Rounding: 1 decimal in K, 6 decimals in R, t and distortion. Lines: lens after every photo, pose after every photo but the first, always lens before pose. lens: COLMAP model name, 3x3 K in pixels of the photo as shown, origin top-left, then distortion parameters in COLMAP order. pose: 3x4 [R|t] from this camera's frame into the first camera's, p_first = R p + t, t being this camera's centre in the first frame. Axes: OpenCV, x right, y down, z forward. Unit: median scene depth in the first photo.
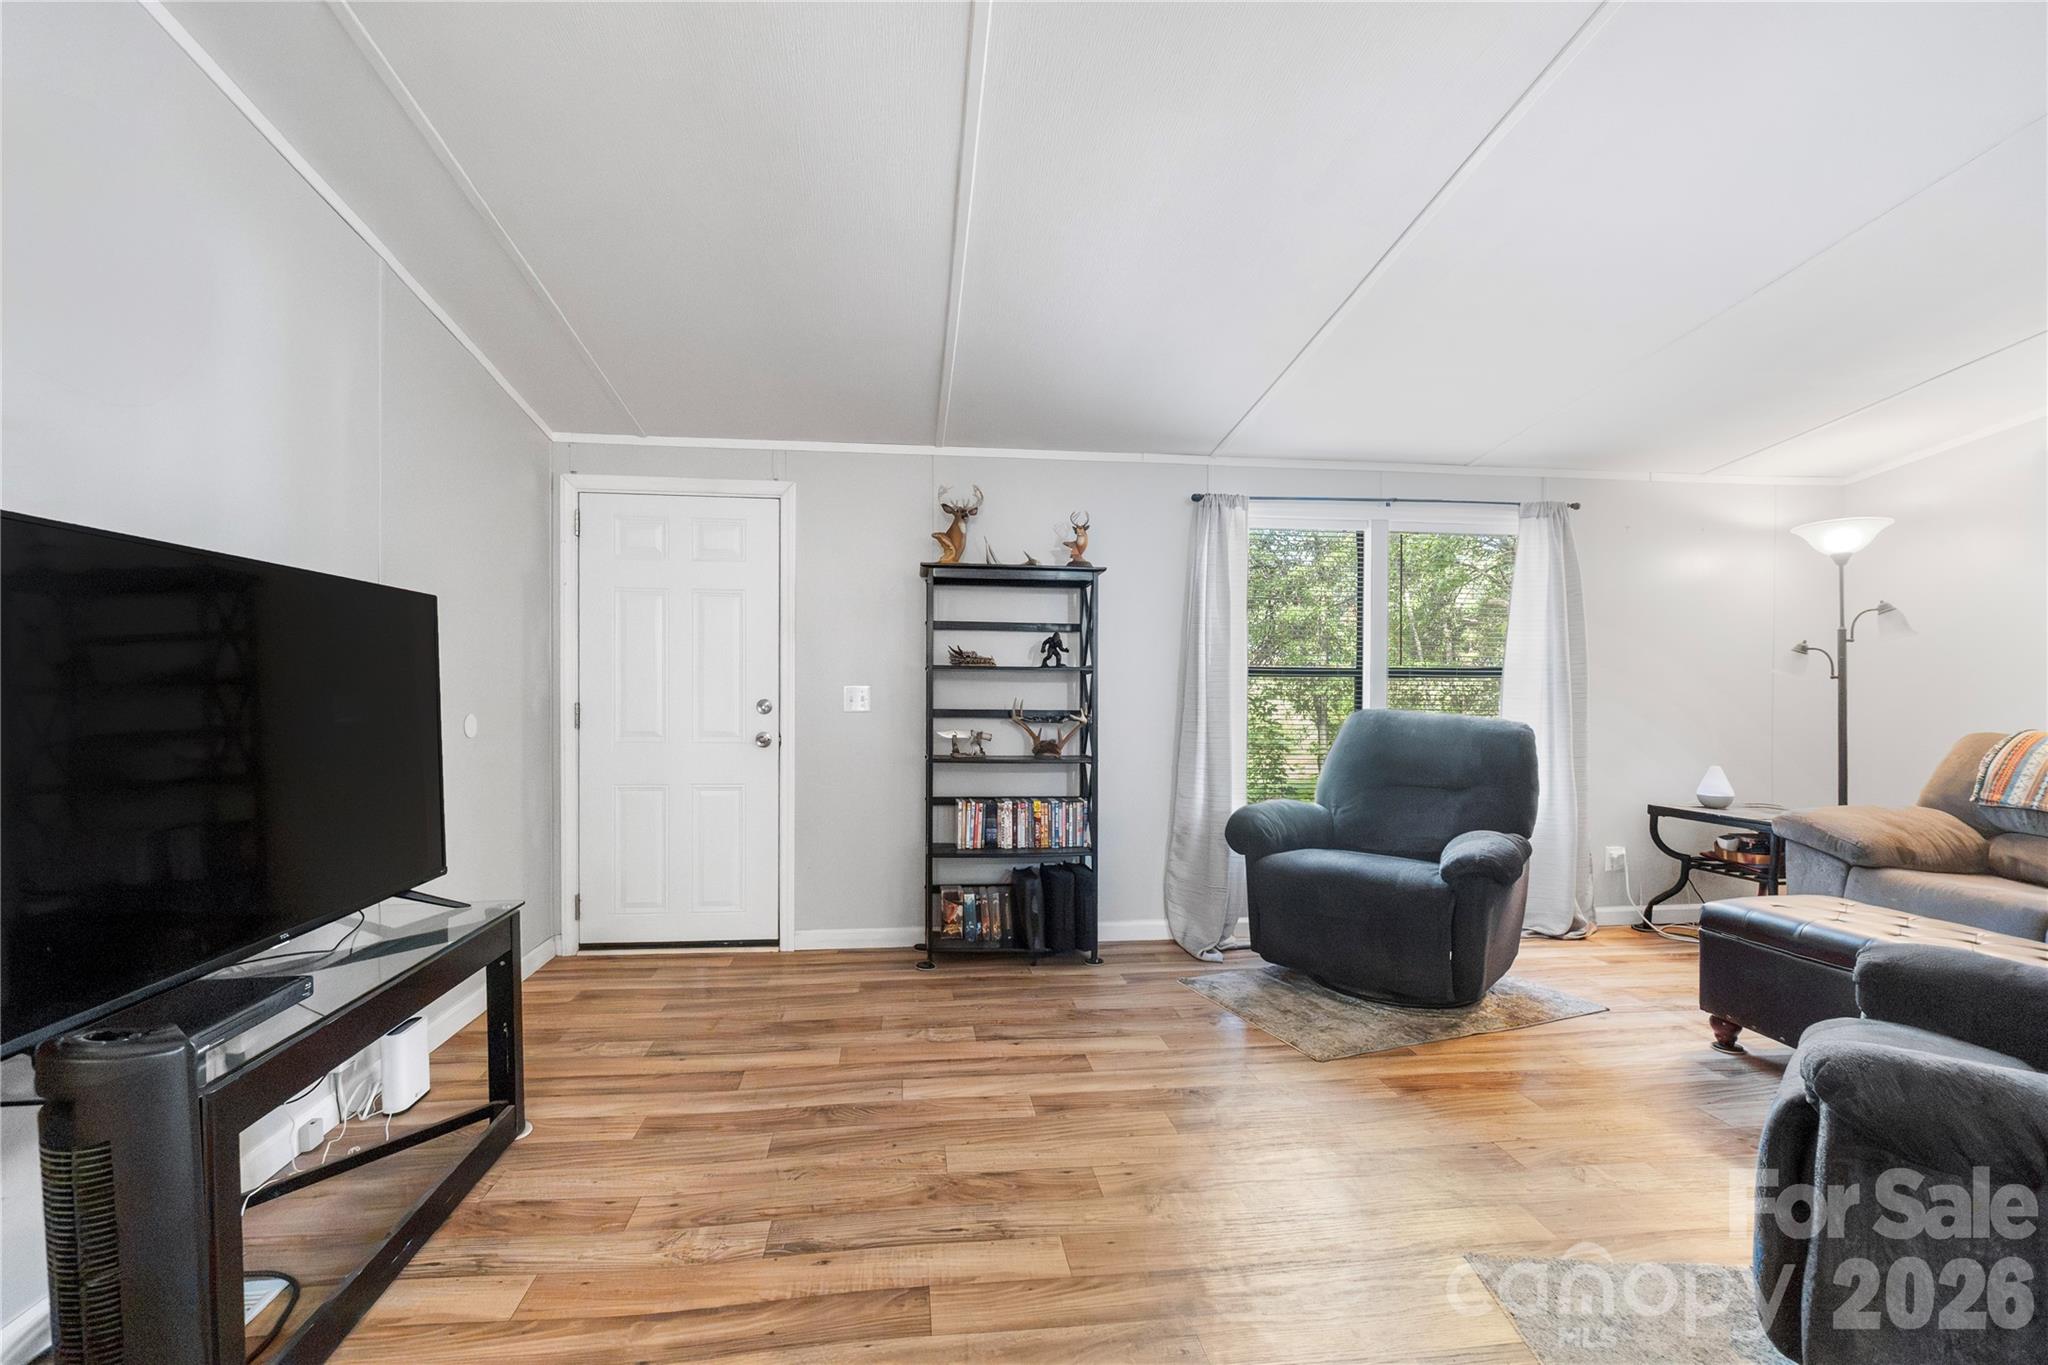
lens RADIAL K [[889.0, 0, 1015.4], [0, 889.0, 692.8], [0, 0, 1]] dist [-0.007235, -0.000707]
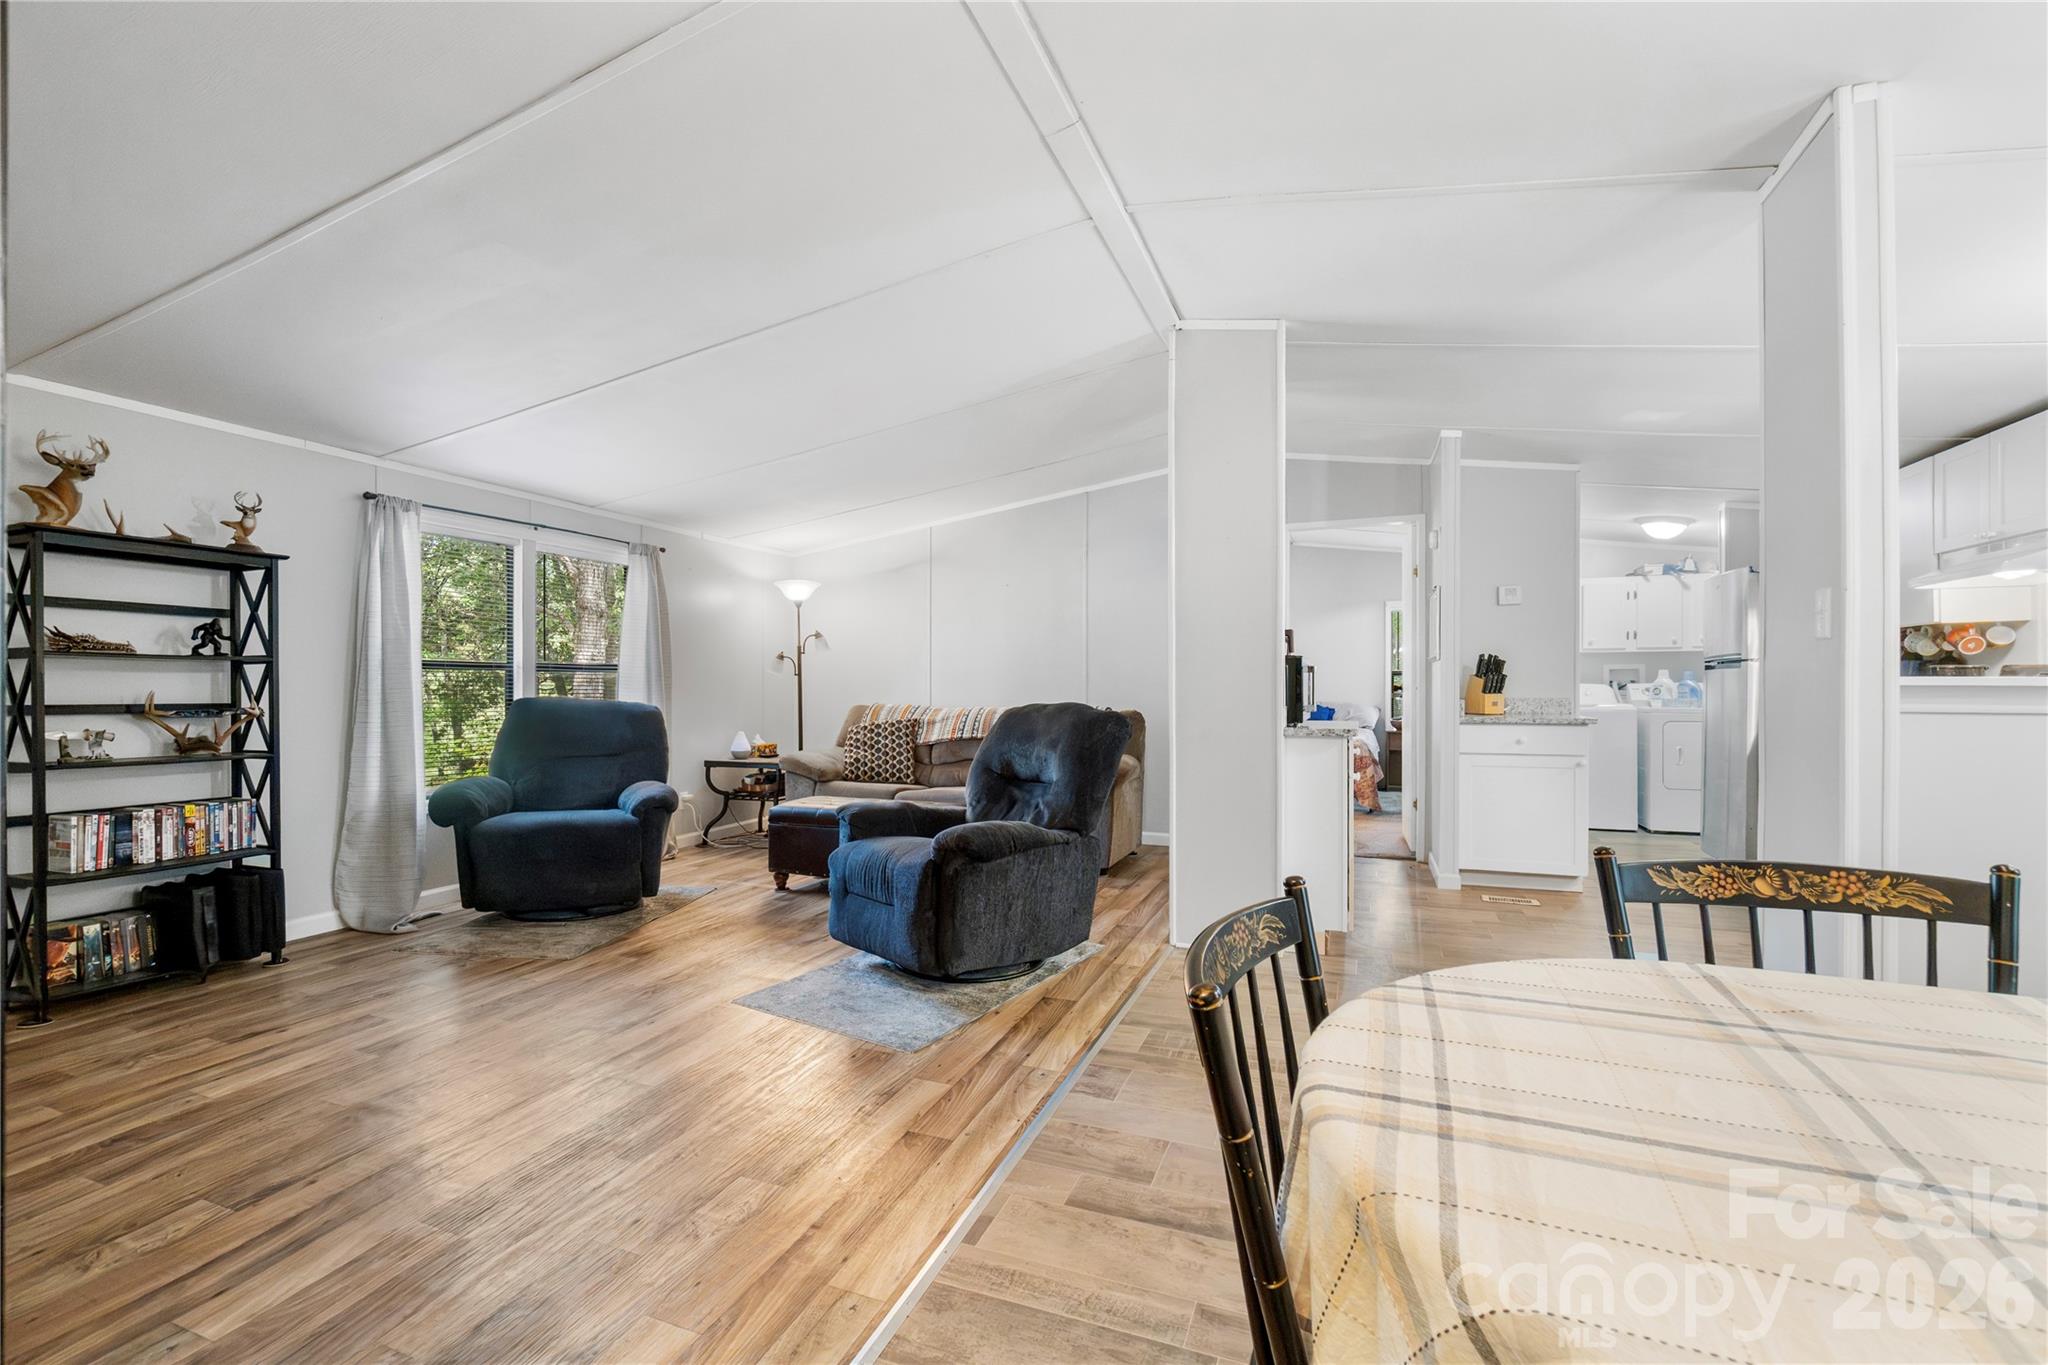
lens RADIAL K [[897.3, 0, 1024.0], [0, 897.3, 682.5], [0, 0, 1]] dist [-0.001479, -0.000260]
pose [[0.459106, 0.000936, 0.888381, -0.393451], [0.001715, 0.999997, -0.001940, 0.001284], [-0.888380, 0.002414, 0.459103, -0.165584]]
